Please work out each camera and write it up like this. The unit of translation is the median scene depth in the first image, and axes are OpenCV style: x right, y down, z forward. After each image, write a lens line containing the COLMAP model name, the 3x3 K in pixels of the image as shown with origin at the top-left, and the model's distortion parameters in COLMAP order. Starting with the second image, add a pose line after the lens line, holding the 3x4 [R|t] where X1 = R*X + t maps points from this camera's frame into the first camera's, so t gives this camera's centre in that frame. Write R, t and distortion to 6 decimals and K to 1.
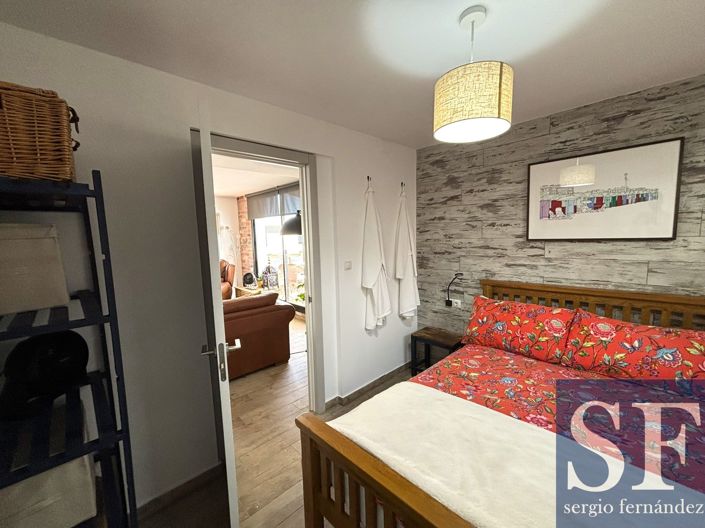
lens RADIAL K [[283.5, 0, 352.5], [0, 283.5, 264.0], [0, 0, 1]] dist [0.001199, -0.000131]
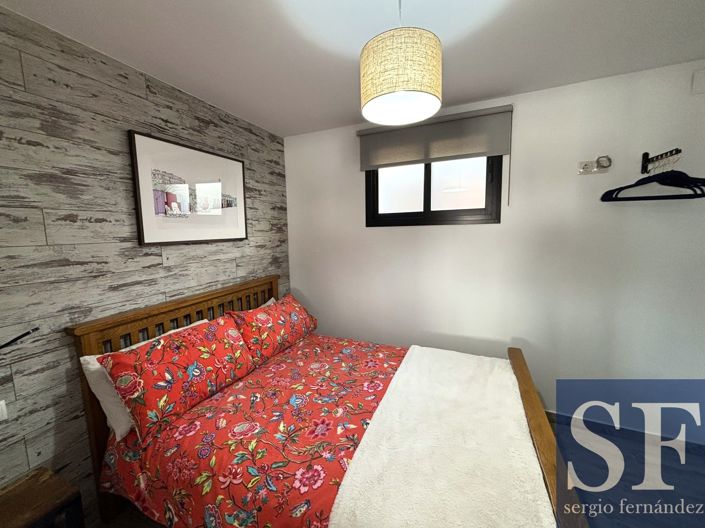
lens RADIAL K [[283.5, 0, 352.5], [0, 283.5, 264.0], [0, 0, 1]] dist [0.001199, -0.000131]
pose [[-0.377052, -0.075149, 0.923138, -0.206904], [0.127439, 0.983013, 0.132075, -0.065125], [-0.917383, 0.167443, -0.361070, 0.803880]]
